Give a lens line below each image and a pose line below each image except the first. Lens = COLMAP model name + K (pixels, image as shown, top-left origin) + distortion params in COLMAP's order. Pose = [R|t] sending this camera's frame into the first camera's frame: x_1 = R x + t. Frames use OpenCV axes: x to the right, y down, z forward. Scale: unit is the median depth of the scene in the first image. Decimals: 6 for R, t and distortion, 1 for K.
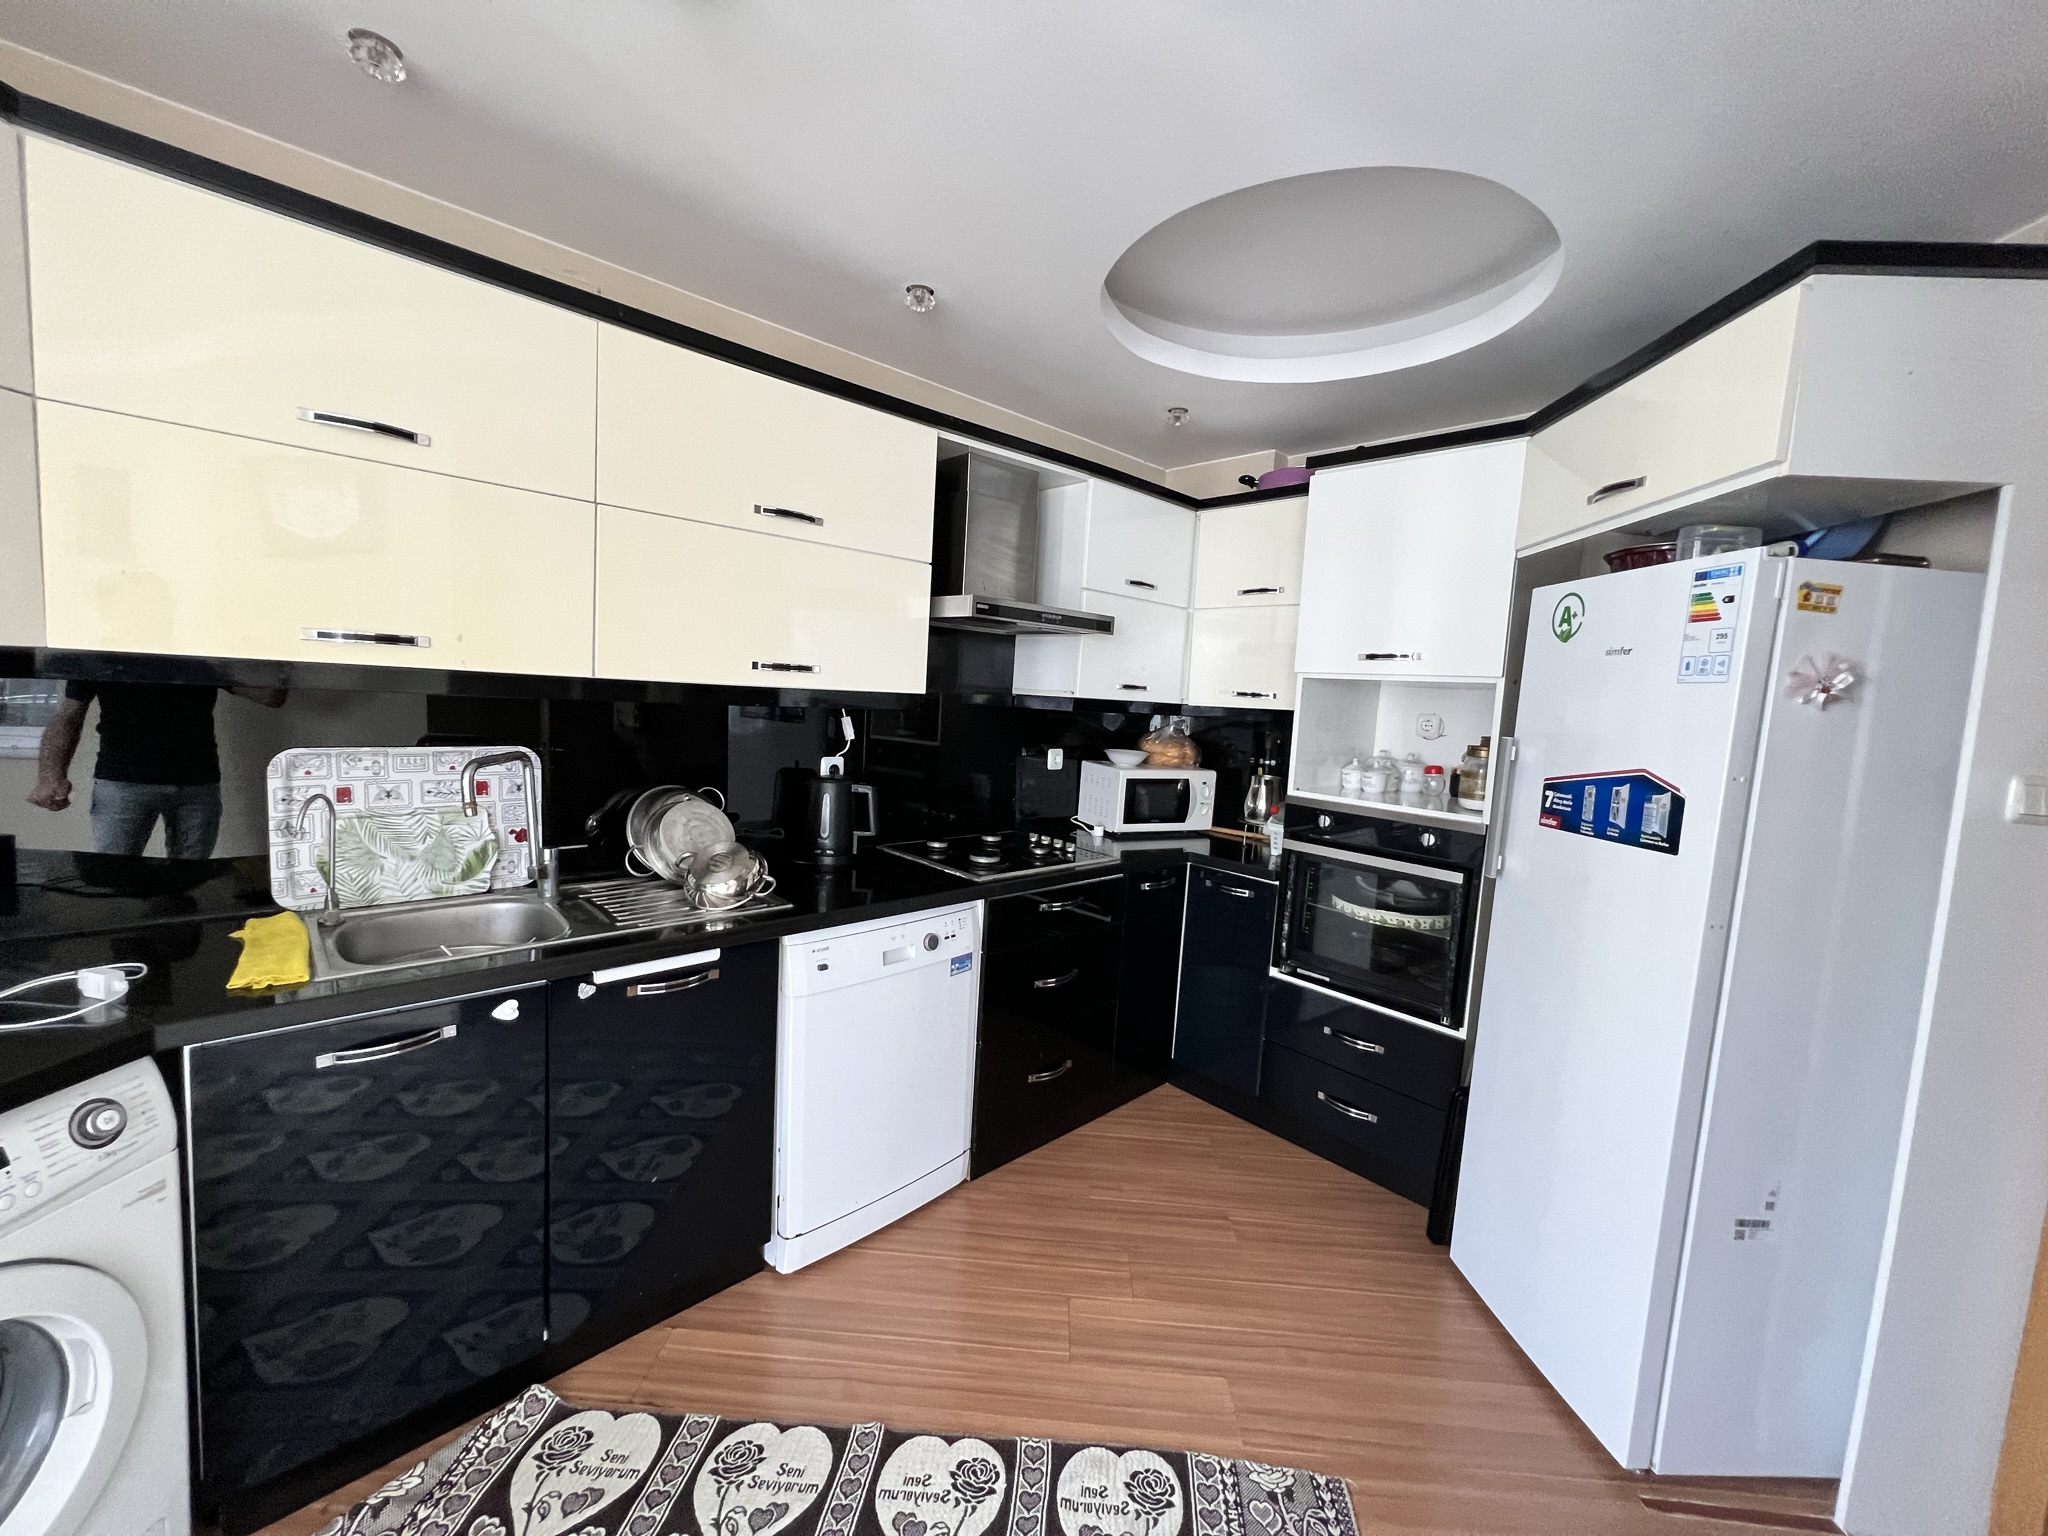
lens RADIAL K [[817.8, 0, 1022.8], [0, 817.8, 763.6], [0, 0, 1]] dist [-0.000464, 0.000750]
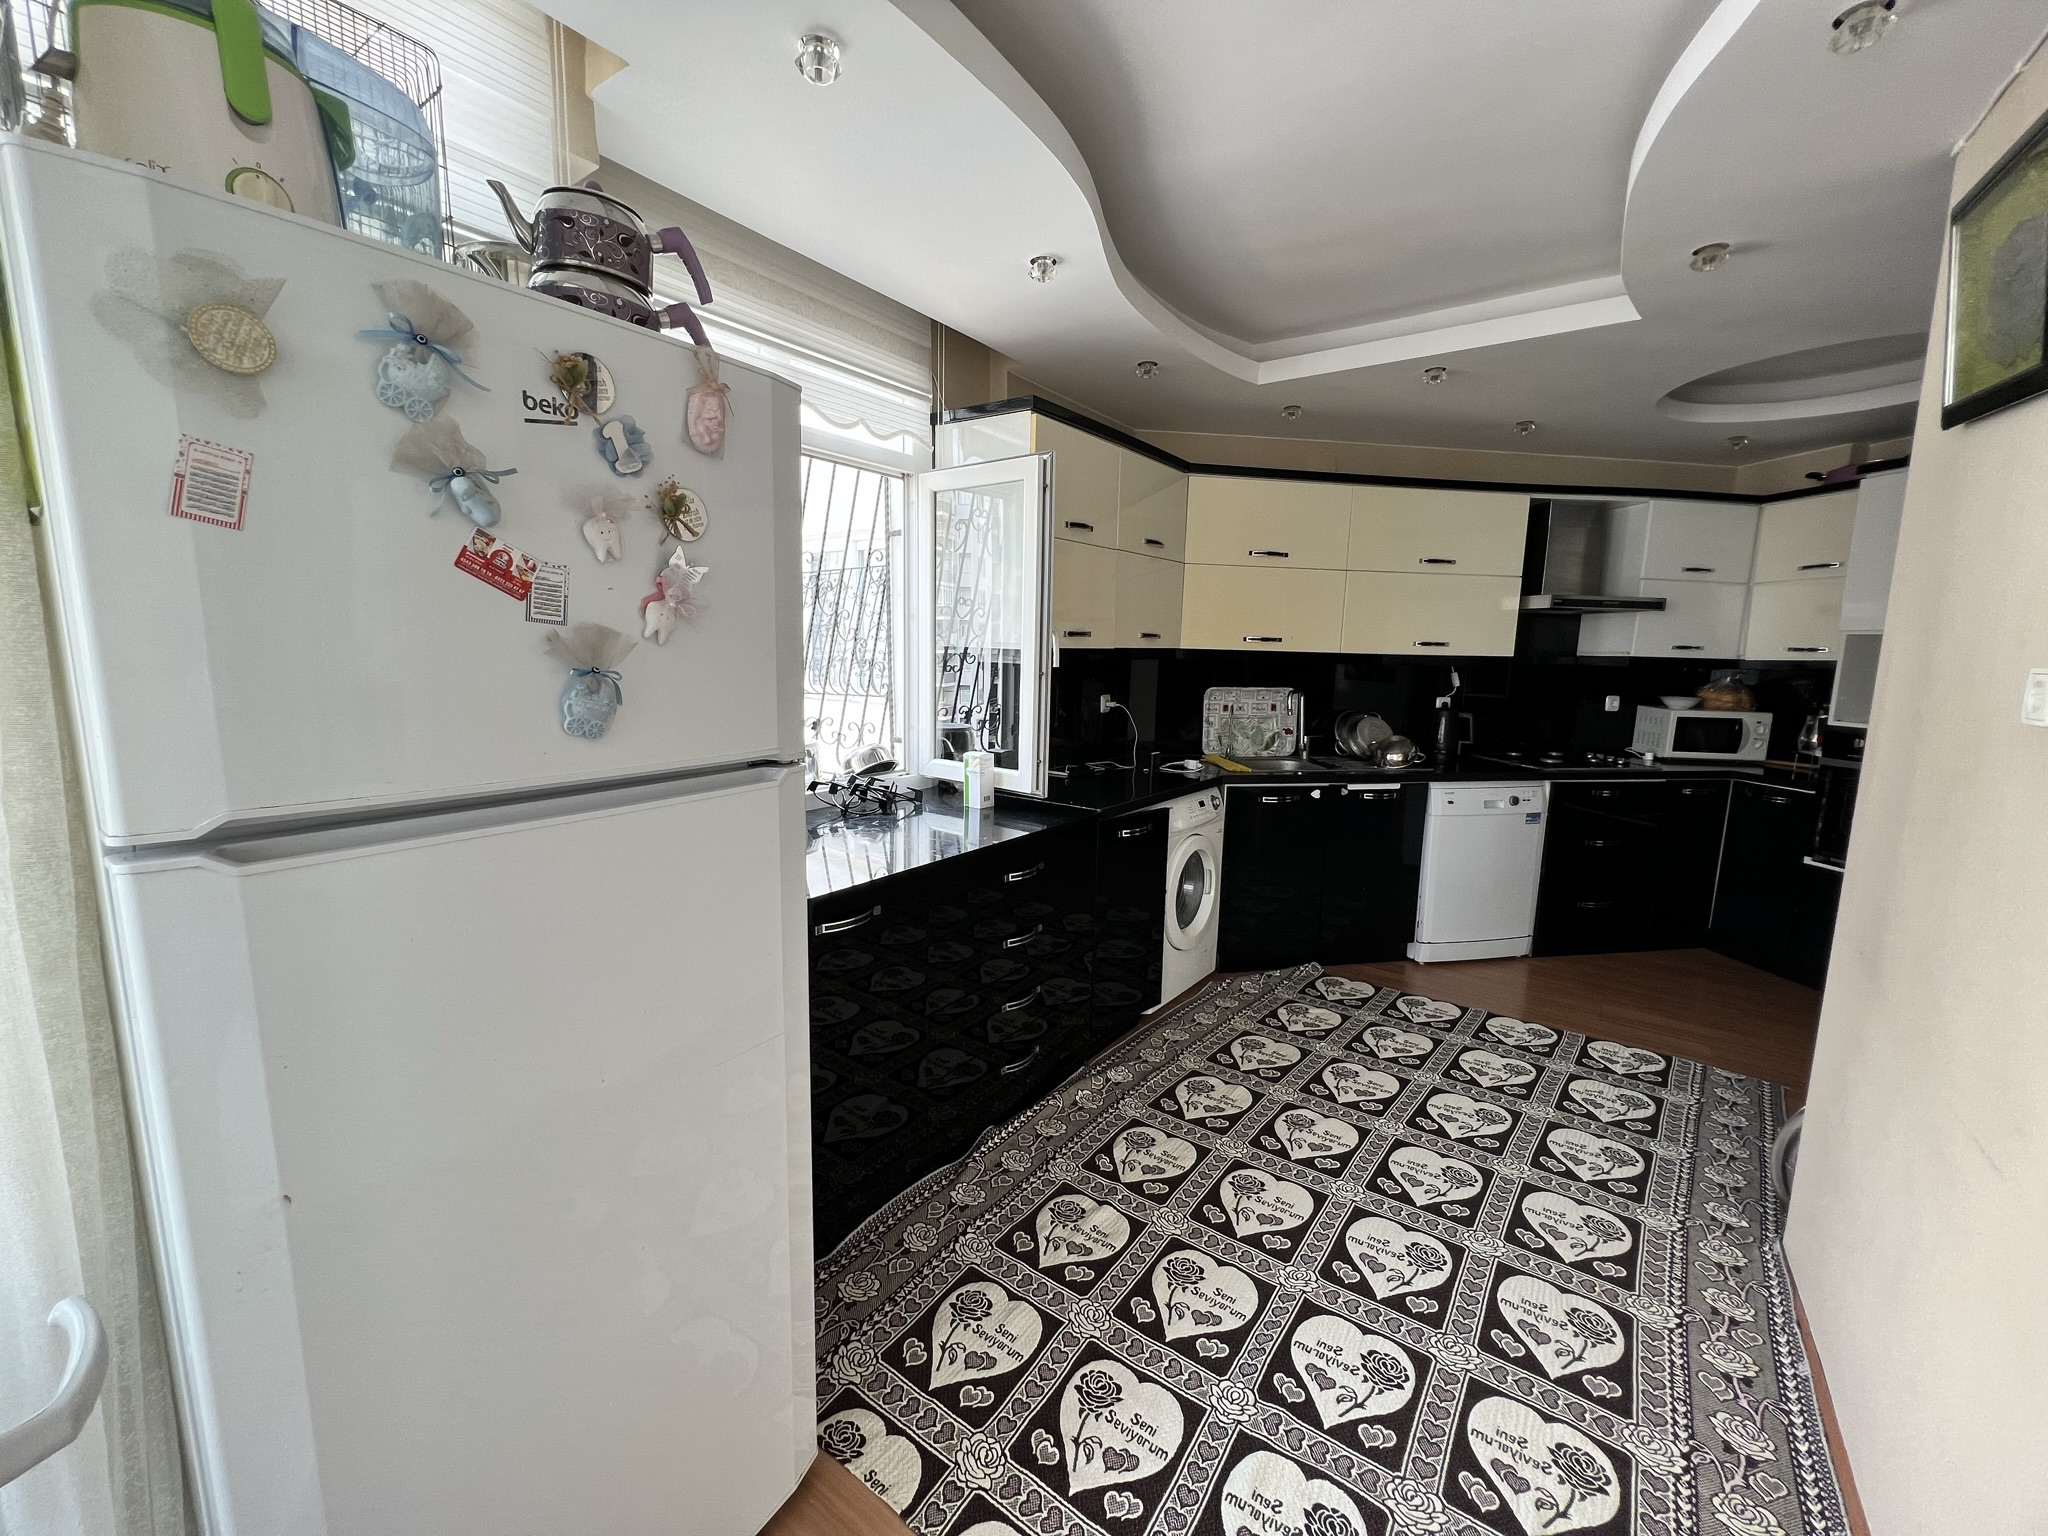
lens RADIAL K [[817.8, 0, 1022.8], [0, 817.8, 763.6], [0, 0, 1]] dist [-0.000464, 0.000750]
pose [[0.825641, 0.039311, -0.562825, -0.000480], [-0.023772, 0.999108, 0.034912, 0.094873], [0.563695, -0.015445, 0.825839, -0.903674]]
